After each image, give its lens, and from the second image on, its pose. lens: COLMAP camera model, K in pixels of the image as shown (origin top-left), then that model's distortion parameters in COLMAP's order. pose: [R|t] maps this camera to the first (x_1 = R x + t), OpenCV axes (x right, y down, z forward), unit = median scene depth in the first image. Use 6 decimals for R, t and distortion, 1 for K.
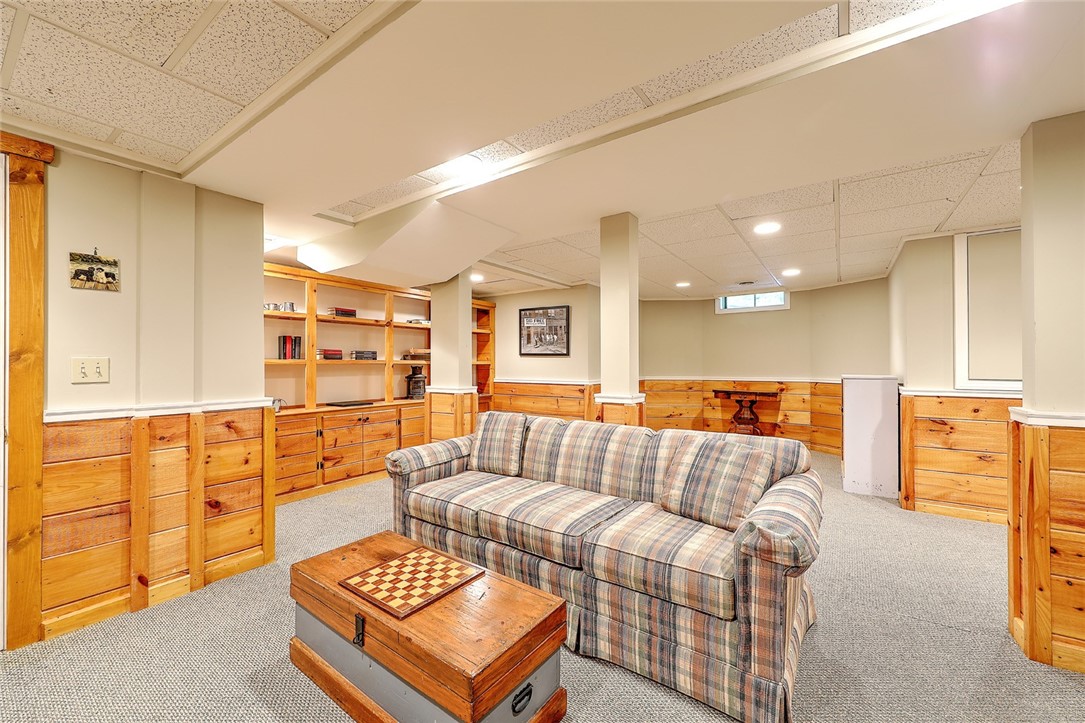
lens RADIAL K [[425.6, 0, 542.5], [0, 425.6, 361.5], [0, 0, 1]] dist [-0.002534, -0.000154]
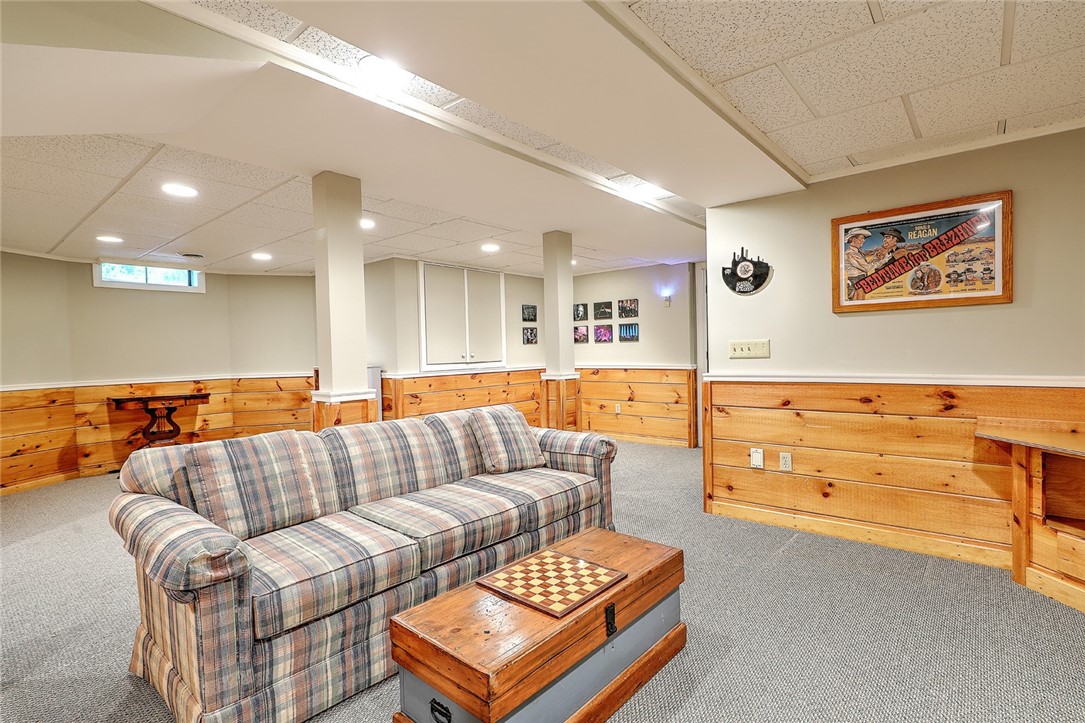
lens RADIAL K [[521.8, 0, 542.5], [0, 521.8, 361.5], [0, 0, 1]] dist [0.001673, 0.000326]
pose [[0.092037, -0.021253, 0.995529, -0.909970], [0.017860, 0.999647, 0.019690, 0.006639], [-0.995595, 0.015968, 0.092385, 0.578878]]
